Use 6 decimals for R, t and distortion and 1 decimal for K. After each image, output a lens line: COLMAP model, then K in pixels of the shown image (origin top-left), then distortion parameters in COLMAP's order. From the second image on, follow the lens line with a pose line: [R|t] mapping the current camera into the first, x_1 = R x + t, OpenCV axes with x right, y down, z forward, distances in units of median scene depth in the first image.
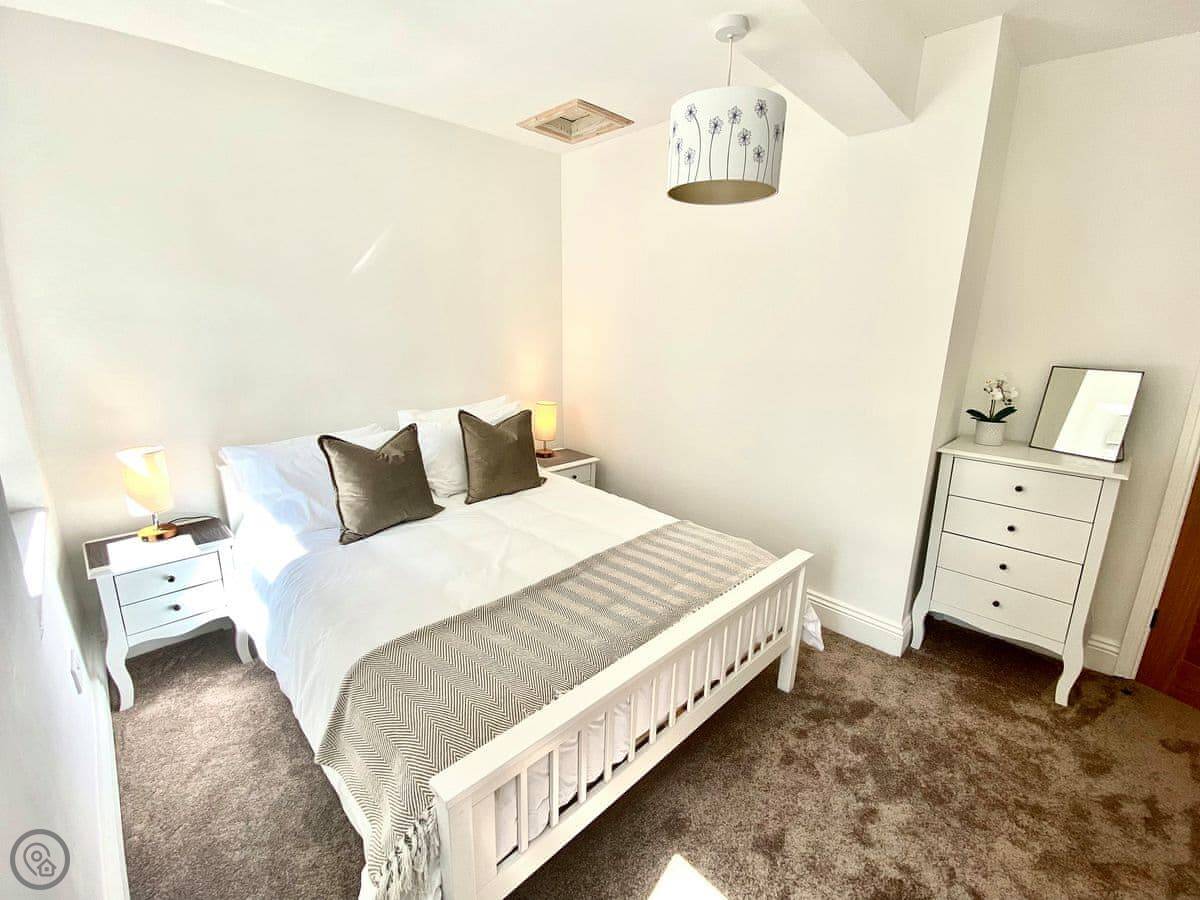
lens RADIAL K [[527.2, 0, 600.0], [0, 527.2, 450.0], [0, 0, 1]] dist [-0.000093, -0.000417]
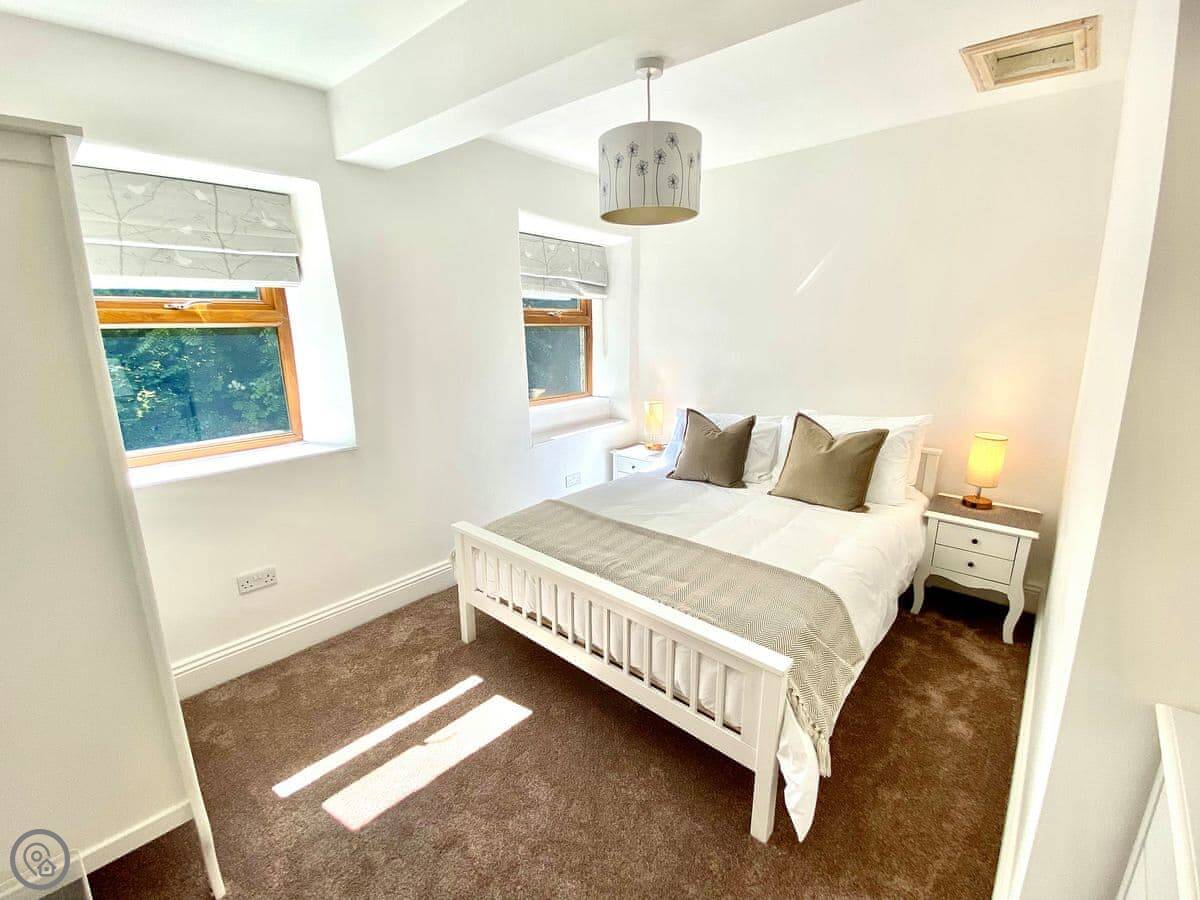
lens RADIAL K [[527.2, 0, 600.0], [0, 527.2, 450.0], [0, 0, 1]] dist [-0.000093, -0.000417]
pose [[0.067723, 0.217106, -0.973796, 0.870242], [-0.226680, 0.953860, 0.196897, -0.137757], [0.971612, 0.207405, 0.113812, 0.540450]]
